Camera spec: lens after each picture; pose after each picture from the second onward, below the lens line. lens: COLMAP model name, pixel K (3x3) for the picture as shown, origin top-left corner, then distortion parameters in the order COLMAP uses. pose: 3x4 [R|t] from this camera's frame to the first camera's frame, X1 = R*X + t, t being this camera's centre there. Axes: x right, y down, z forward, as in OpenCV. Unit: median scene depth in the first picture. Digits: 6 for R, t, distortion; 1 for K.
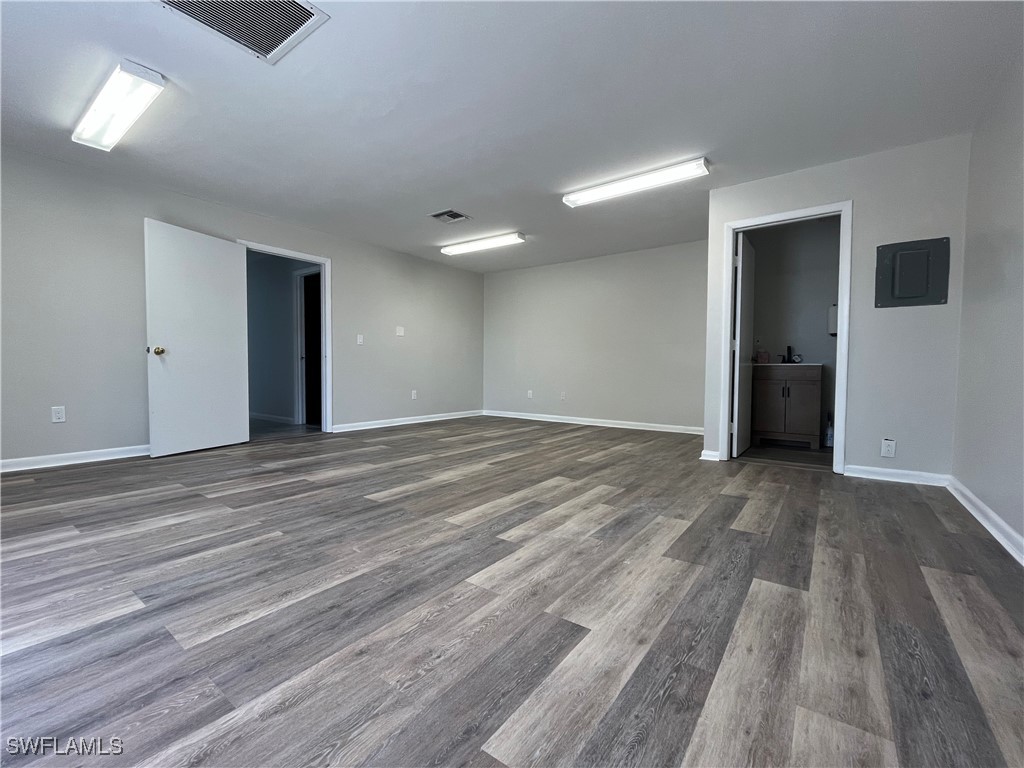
lens RADIAL K [[437.0, 0, 513.3], [0, 437.0, 384.4], [0, 0, 1]] dist [-0.005240, -0.000184]
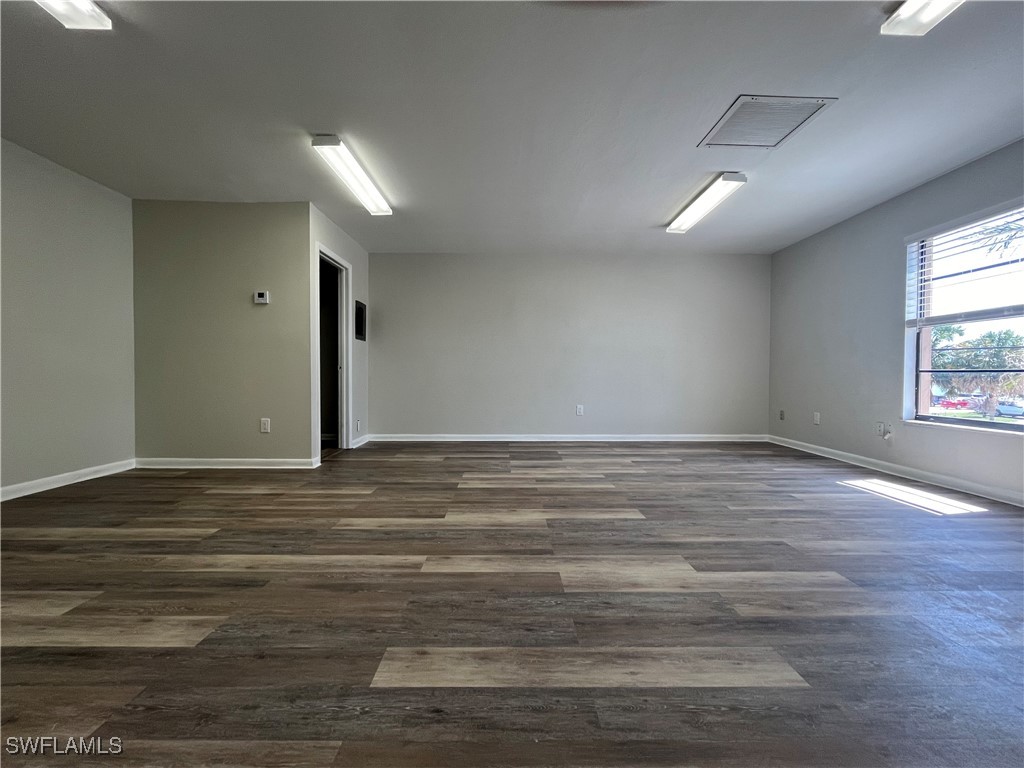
lens RADIAL K [[437.0, 0, 517.9], [0, 437.0, 382.0], [0, 0, 1]] dist [-0.005240, -0.000184]
pose [[-0.611044, -0.019726, 0.791351, -0.966634], [0.023172, 0.998815, 0.042790, -0.088386], [-0.791258, 0.044484, -0.609863, 1.878434]]
